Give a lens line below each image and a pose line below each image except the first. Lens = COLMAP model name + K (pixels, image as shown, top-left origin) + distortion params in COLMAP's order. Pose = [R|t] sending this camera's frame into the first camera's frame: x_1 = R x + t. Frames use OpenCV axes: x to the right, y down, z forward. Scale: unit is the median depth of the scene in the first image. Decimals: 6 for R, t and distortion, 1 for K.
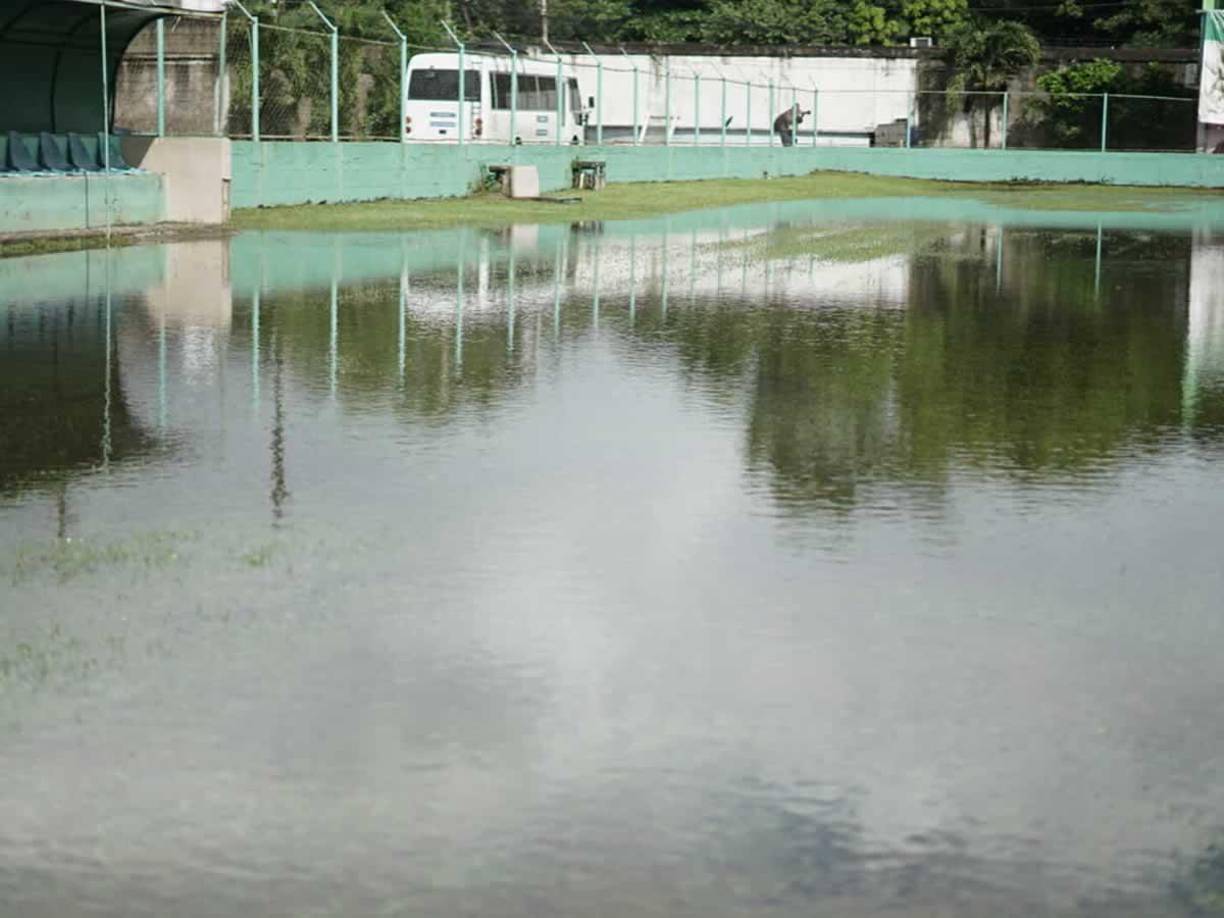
lens RADIAL K [[2451.8, 0, 800.4], [0, 2451.8, 459.4], [0, 0, 1]] dist [0.124513, -0.544557]
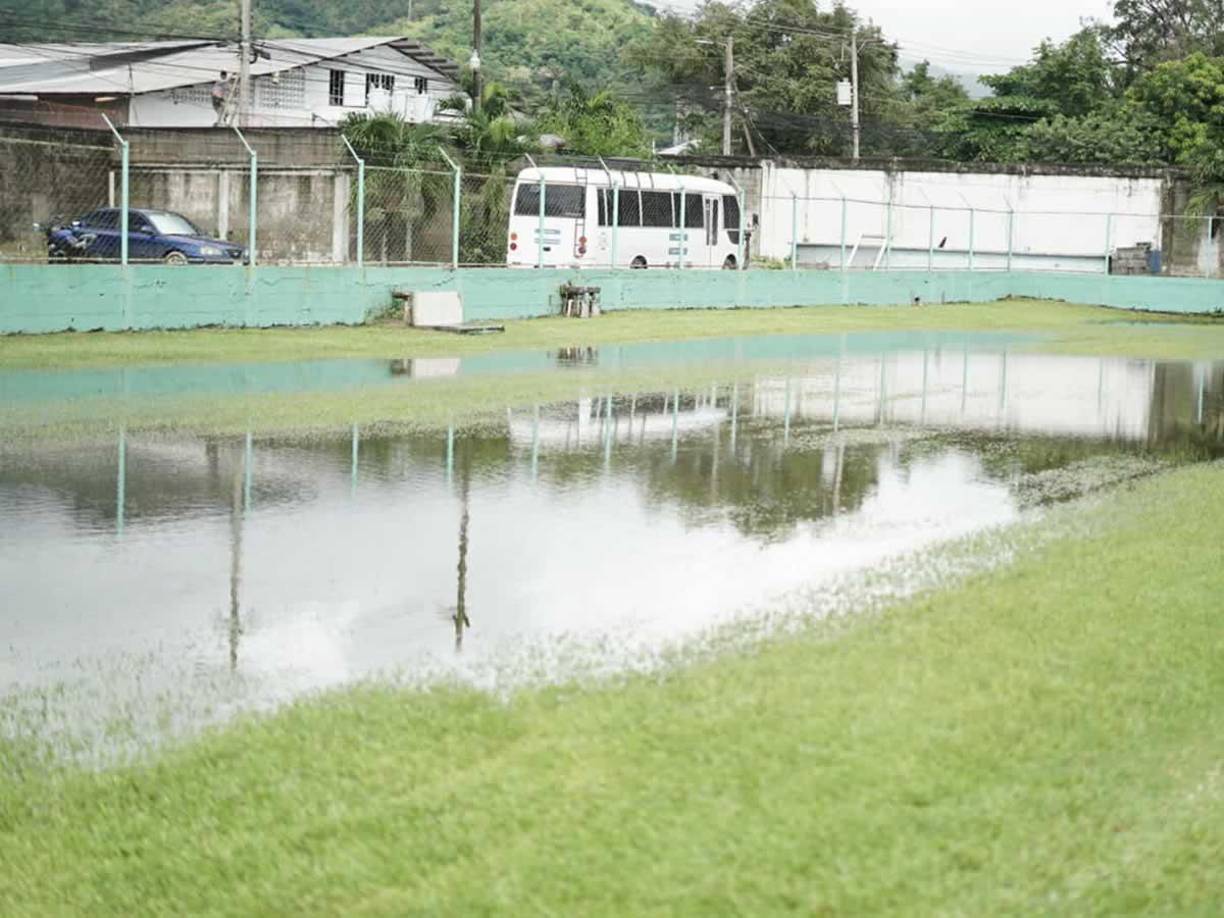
lens RADIAL K [[2451.8, 0, 800.4], [0, 2451.8, 459.4], [0, 0, 1]] dist [0.124513, -0.544557]
pose [[0.979282, 0.039331, -0.198643, 0.120820], [-0.047965, 0.998094, -0.038840, -0.015725], [0.196737, 0.047563, 0.979302, 0.071872]]
